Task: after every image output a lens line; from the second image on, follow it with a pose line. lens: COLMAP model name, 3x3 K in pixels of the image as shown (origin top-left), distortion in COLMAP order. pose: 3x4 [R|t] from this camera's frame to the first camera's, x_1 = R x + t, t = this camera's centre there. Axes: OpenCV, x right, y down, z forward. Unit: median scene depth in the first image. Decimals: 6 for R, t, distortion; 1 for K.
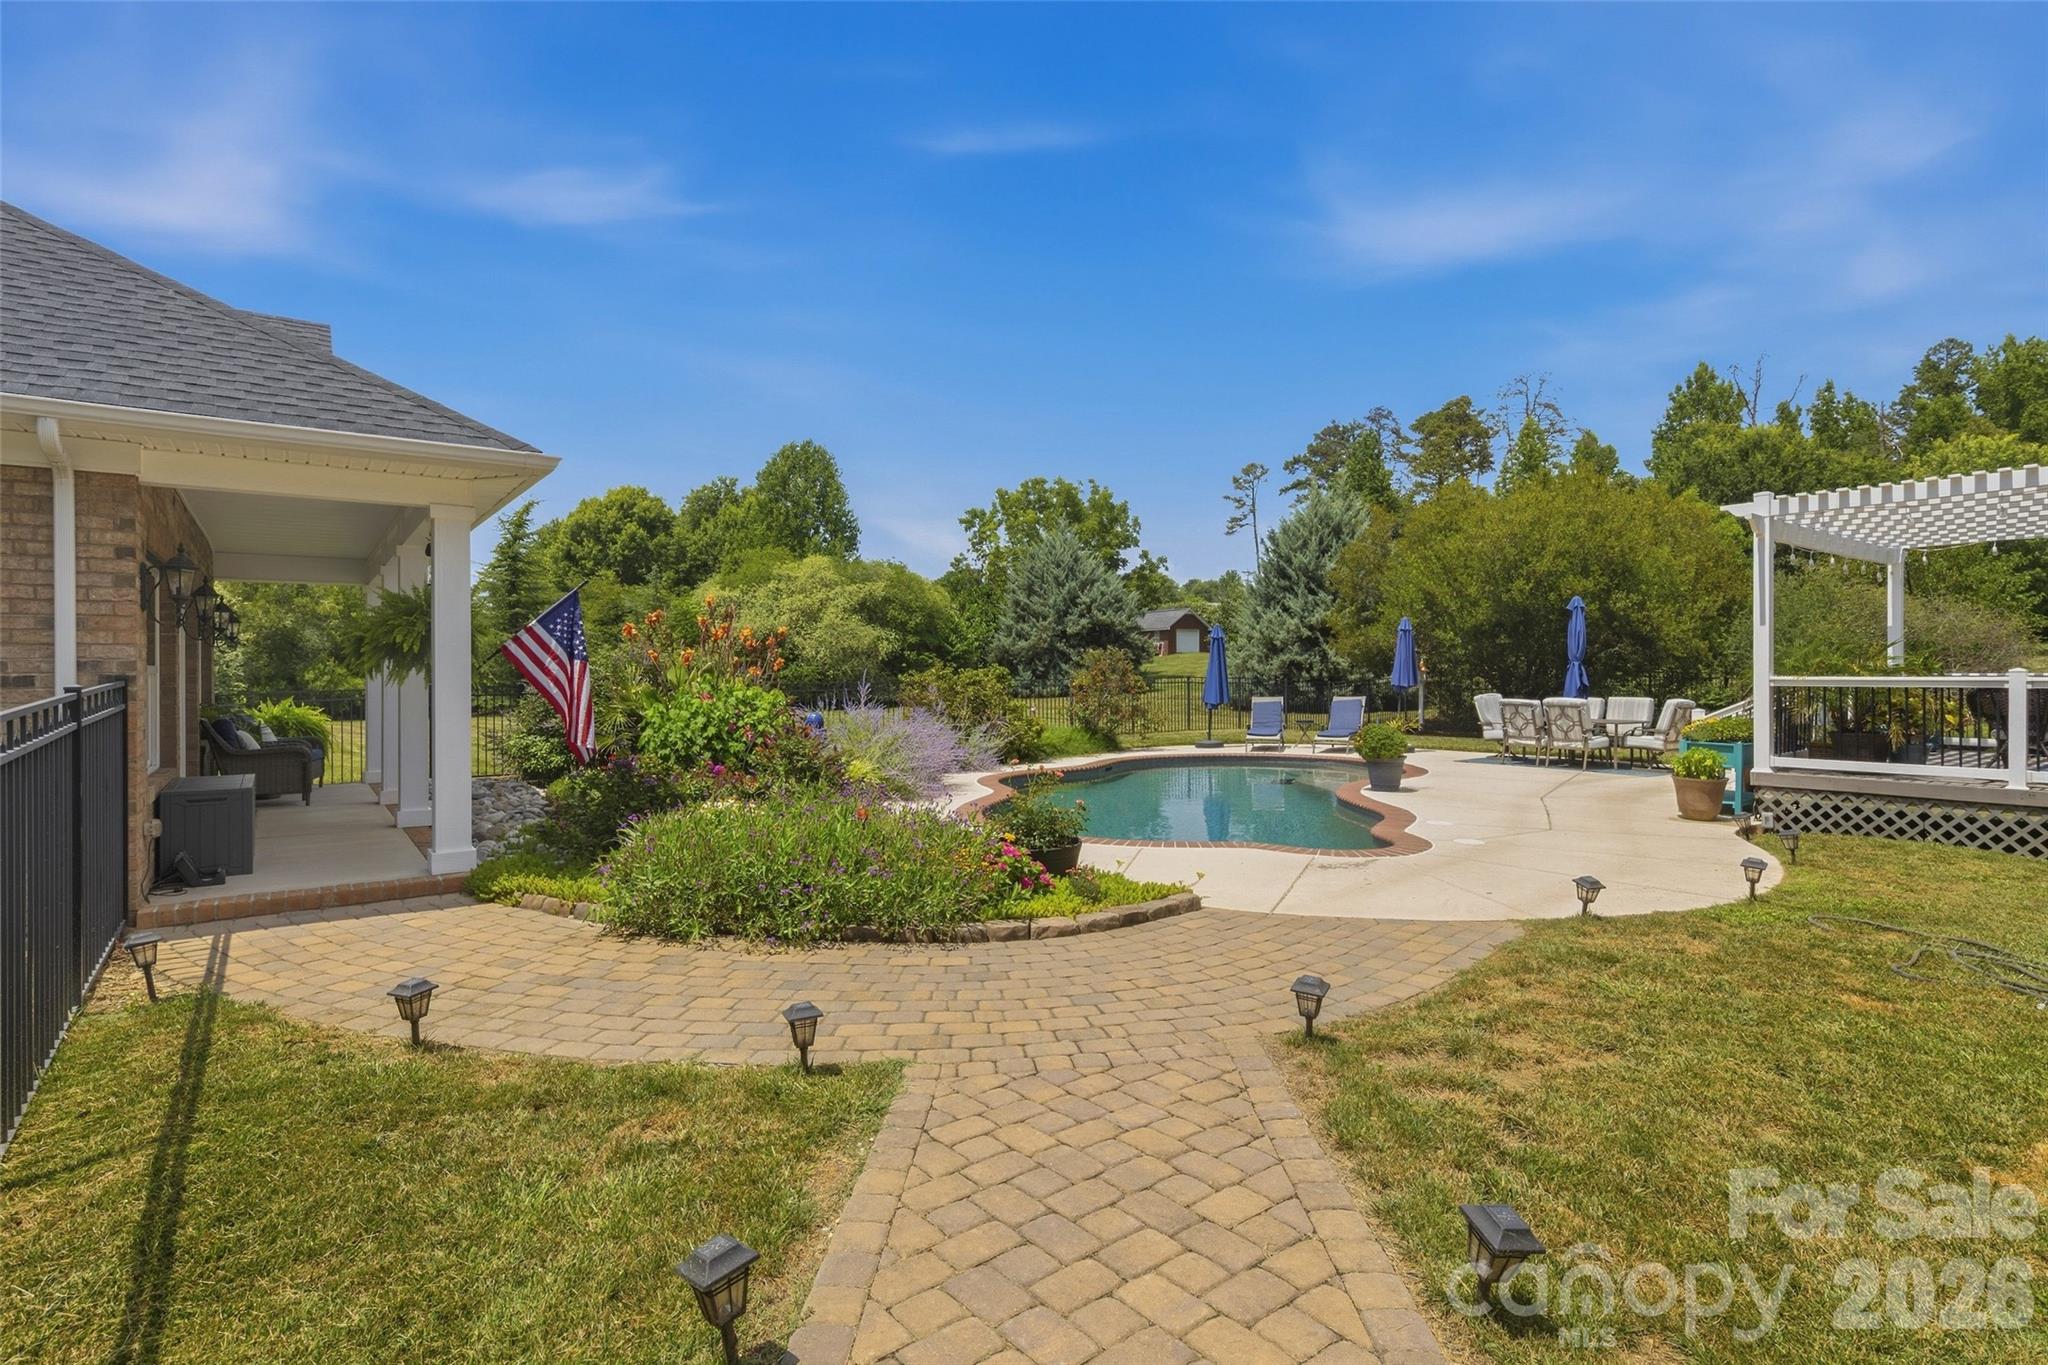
lens RADIAL K [[977.8, 0, 1022.5], [0, 977.8, 676.3], [0, 0, 1]] dist [0.005009, 0.000303]
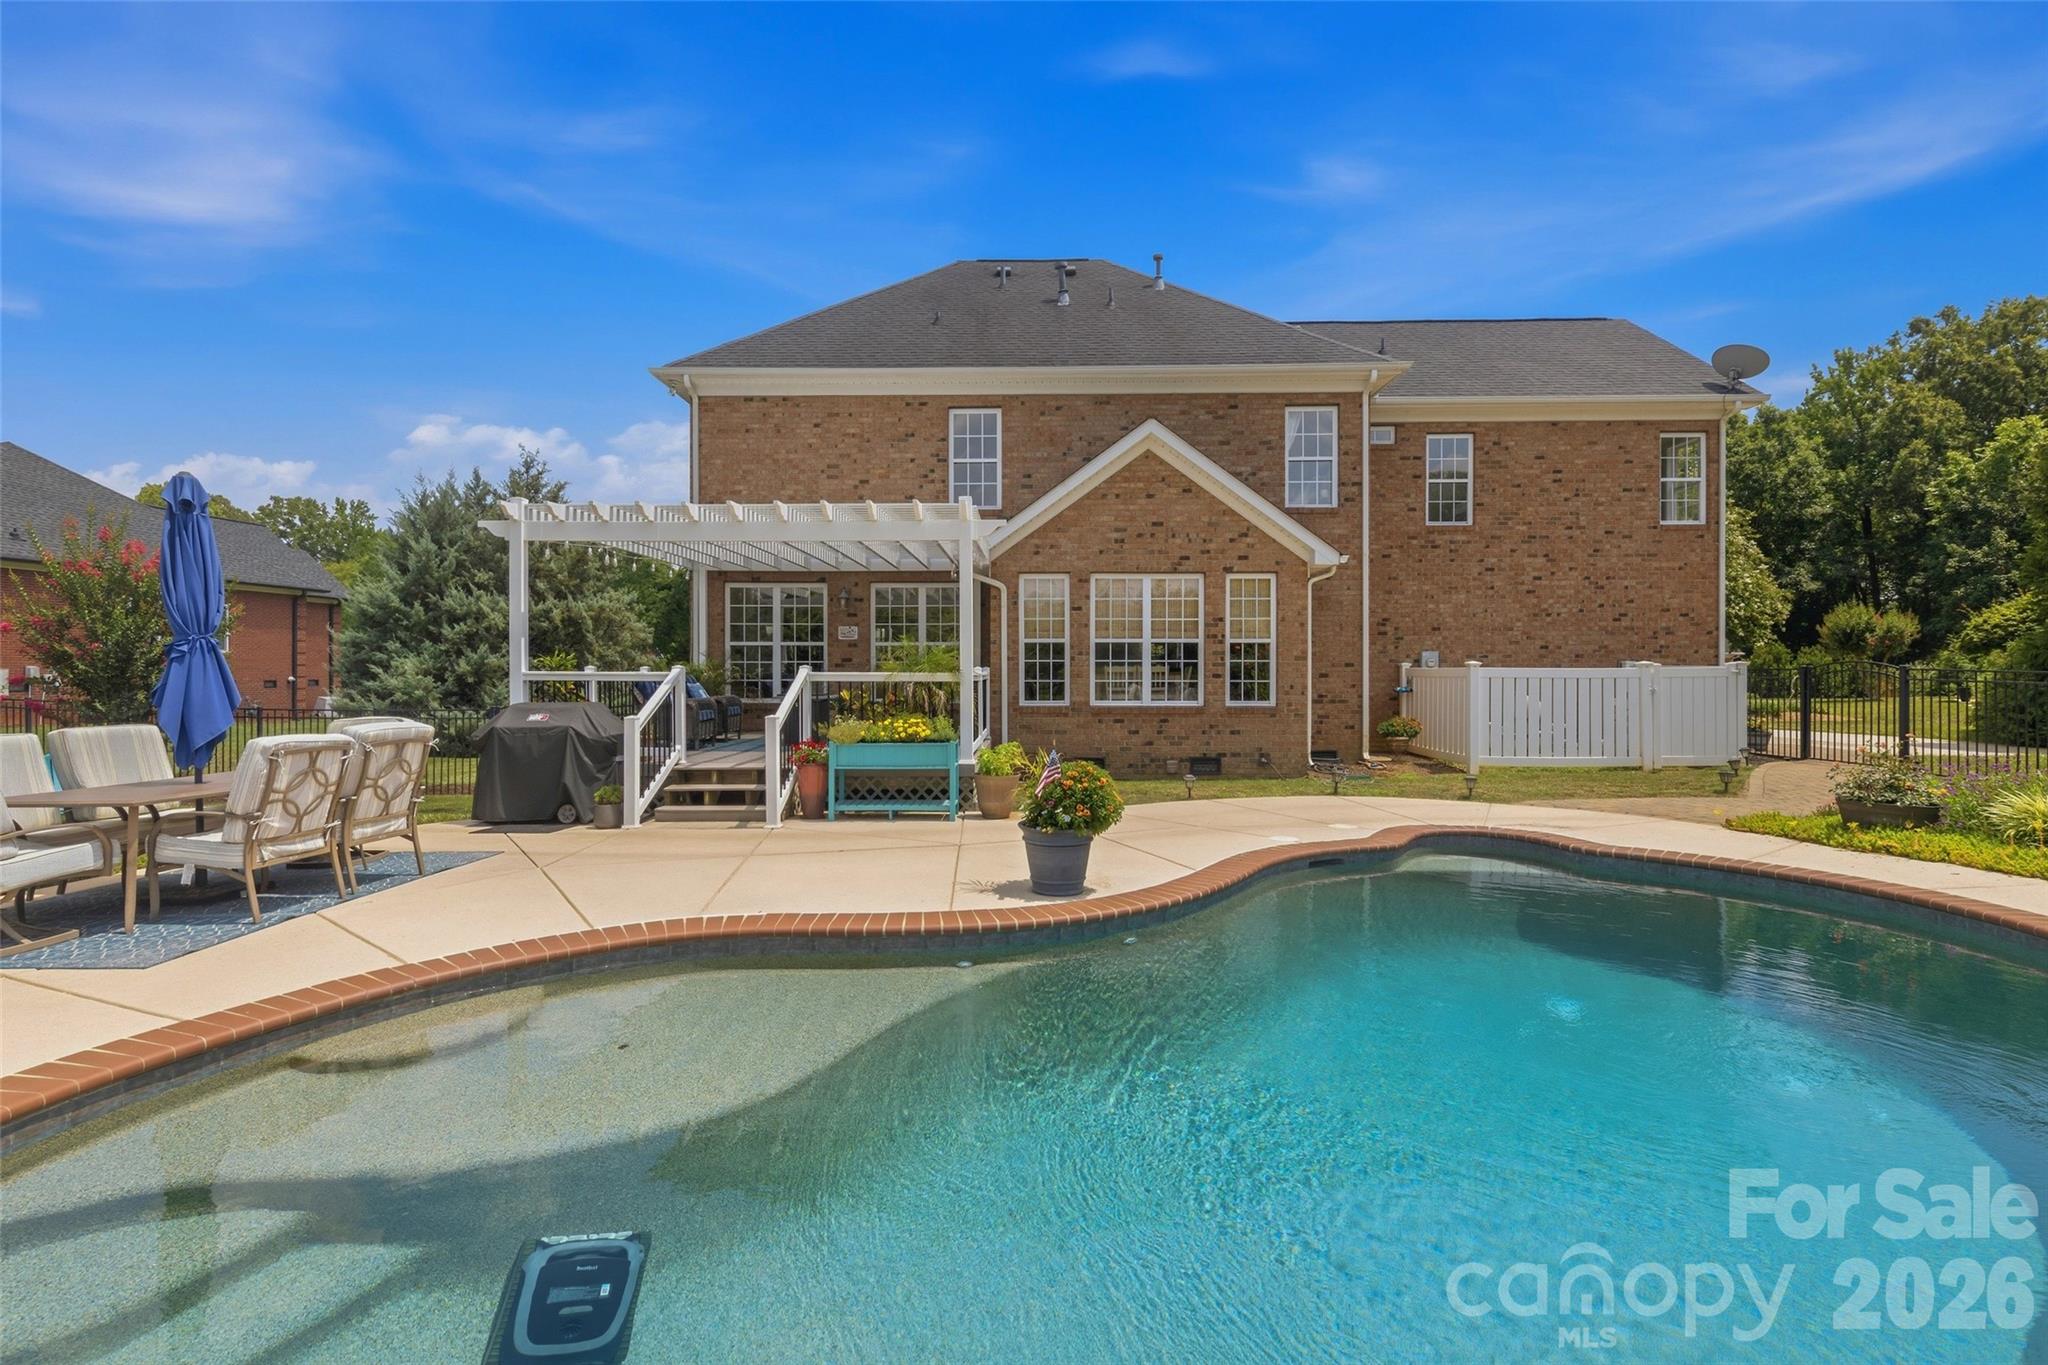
lens RADIAL K [[908.9, 0, 1017.9], [0, 908.9, 674.5], [0, 0, 1]] dist [0.003050, 0.000239]
pose [[-0.796814, 0.006450, 0.604190, 0.024392], [0.007236, 0.999973, -0.001131, 0.000815], [-0.604181, 0.003471, -0.796839, 0.373417]]
